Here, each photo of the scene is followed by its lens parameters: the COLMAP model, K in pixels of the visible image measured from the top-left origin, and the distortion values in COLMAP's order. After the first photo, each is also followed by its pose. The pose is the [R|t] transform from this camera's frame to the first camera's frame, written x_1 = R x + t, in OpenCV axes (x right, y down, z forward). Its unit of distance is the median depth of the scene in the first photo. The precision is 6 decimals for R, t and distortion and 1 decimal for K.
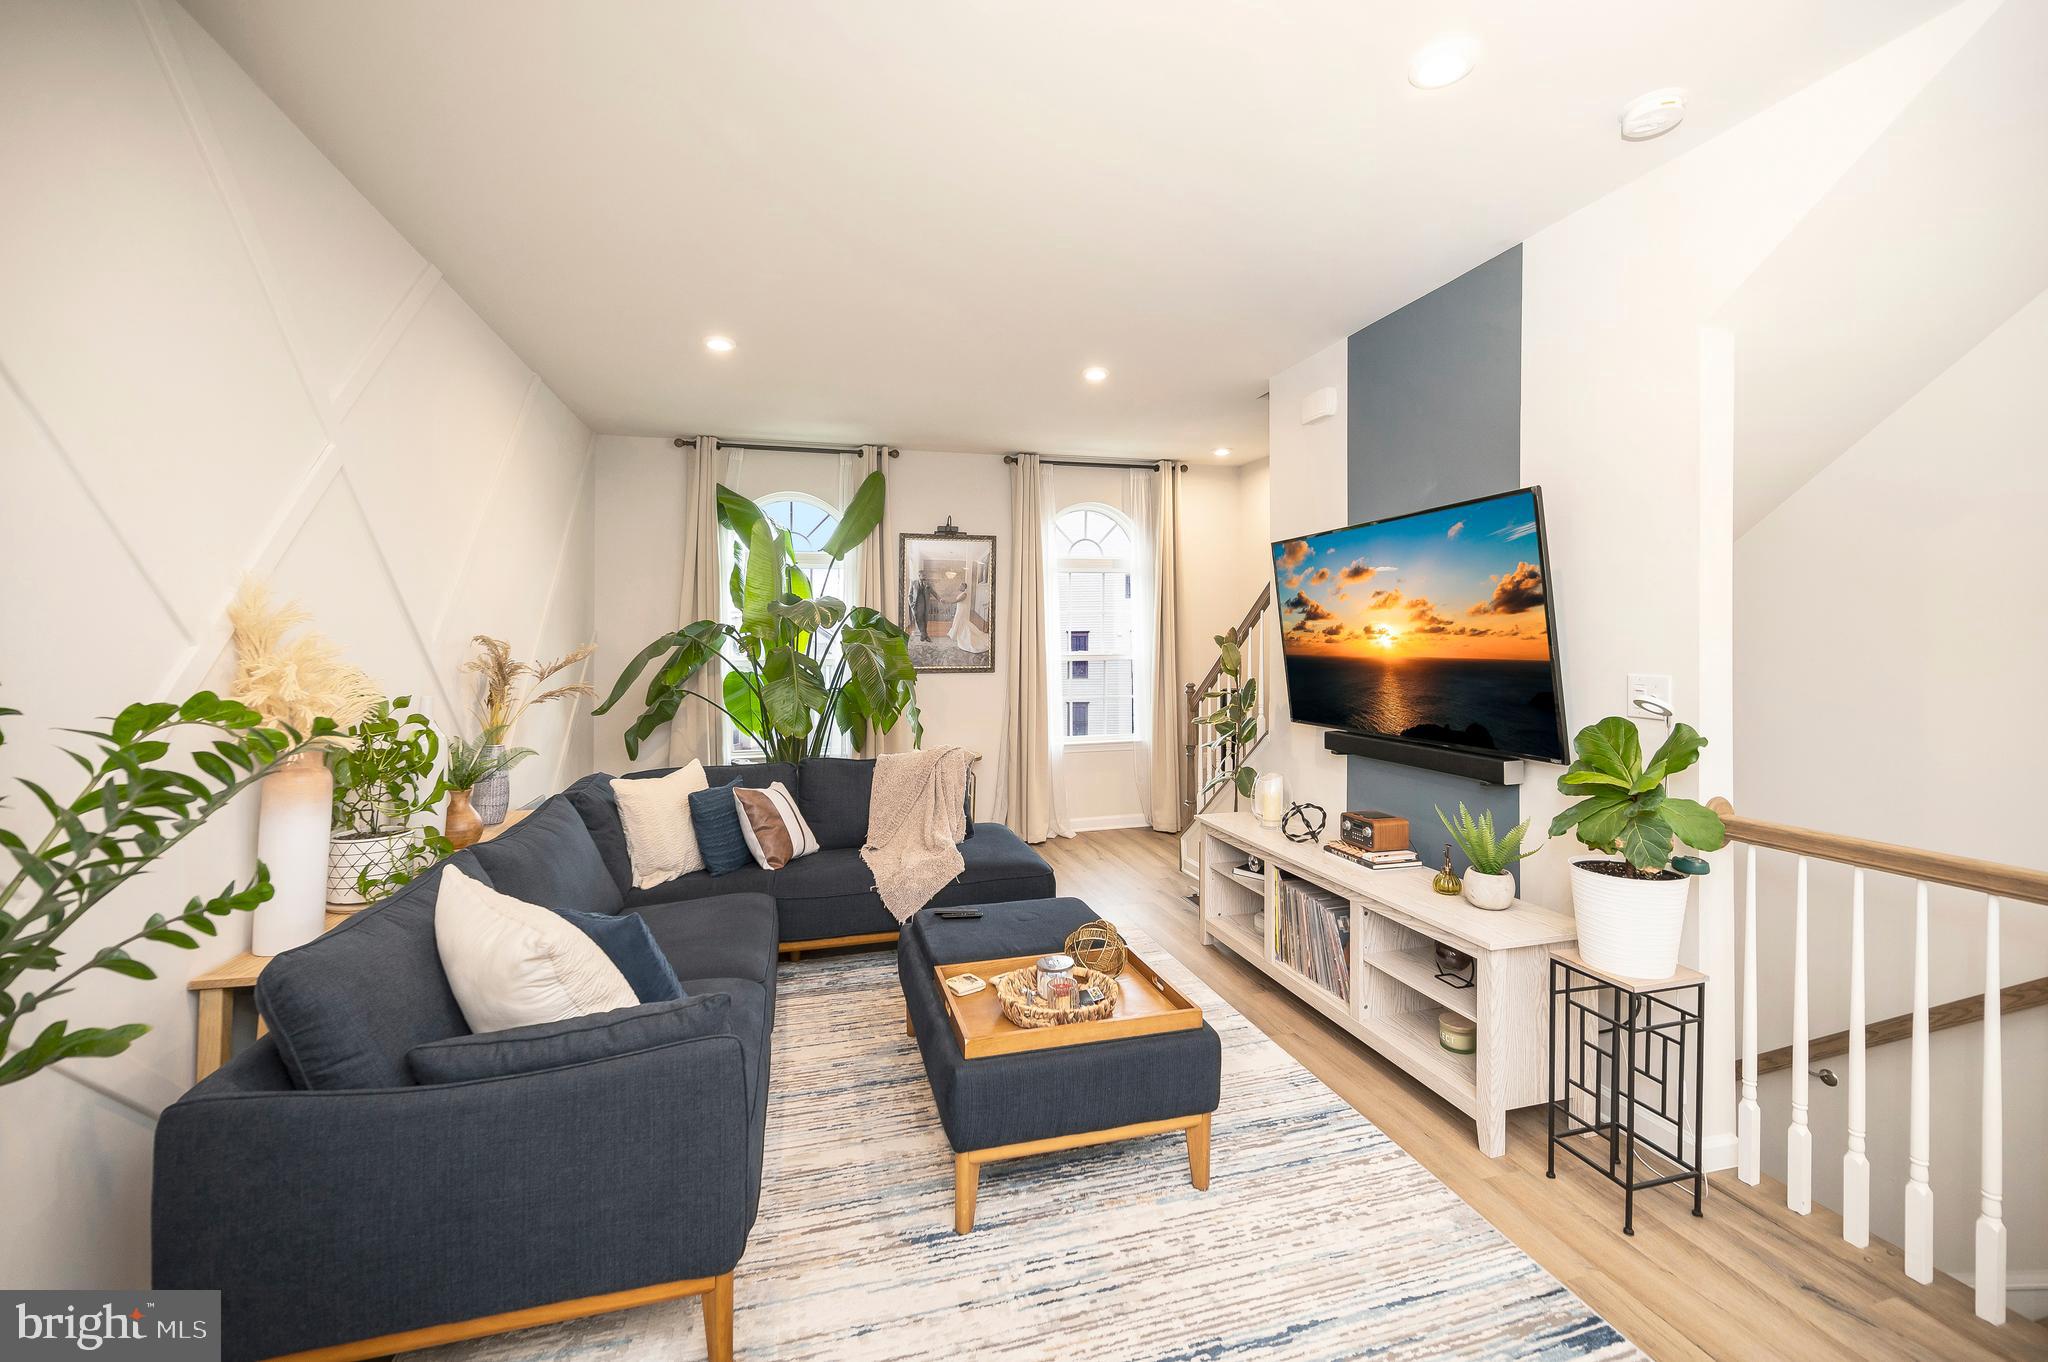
lens RADIAL K [[852.4, 0, 1033.3], [0, 852.4, 639.1], [0, 0, 1]] dist [0.001564, 0.000107]
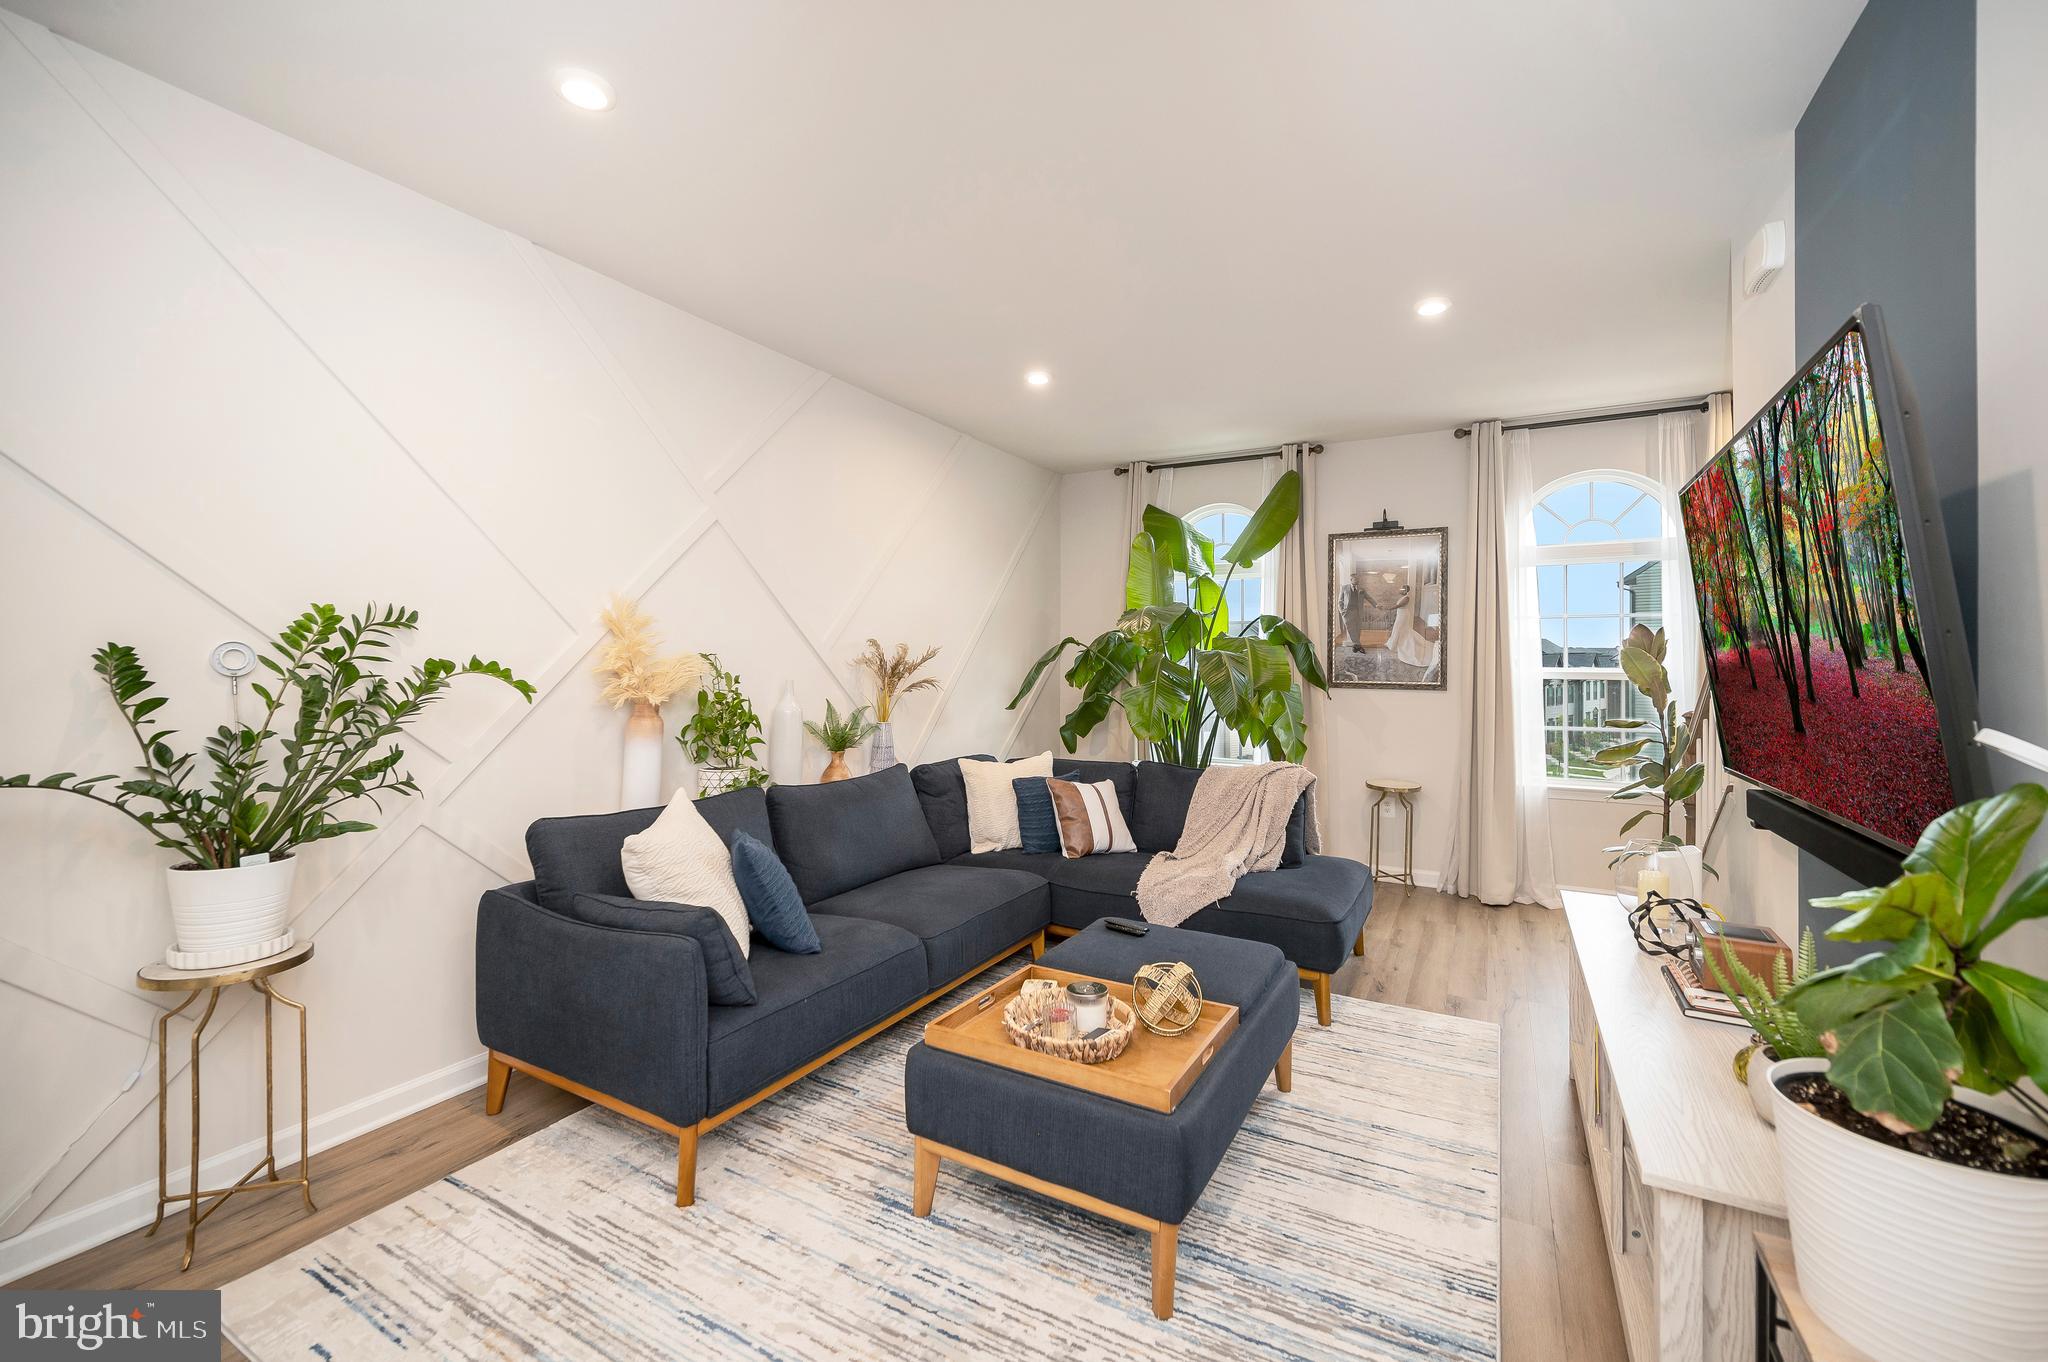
lens RADIAL K [[837.1, 0, 1028.3], [0, 837.1, 653.7], [0, 0, 1]] dist [-0.000208, -0.000040]
pose [[0.715716, 0.004260, -0.698378, 0.385362], [-0.011339, 0.999920, -0.005522, 0.020419], [0.698299, 0.011871, 0.715708, 0.207171]]
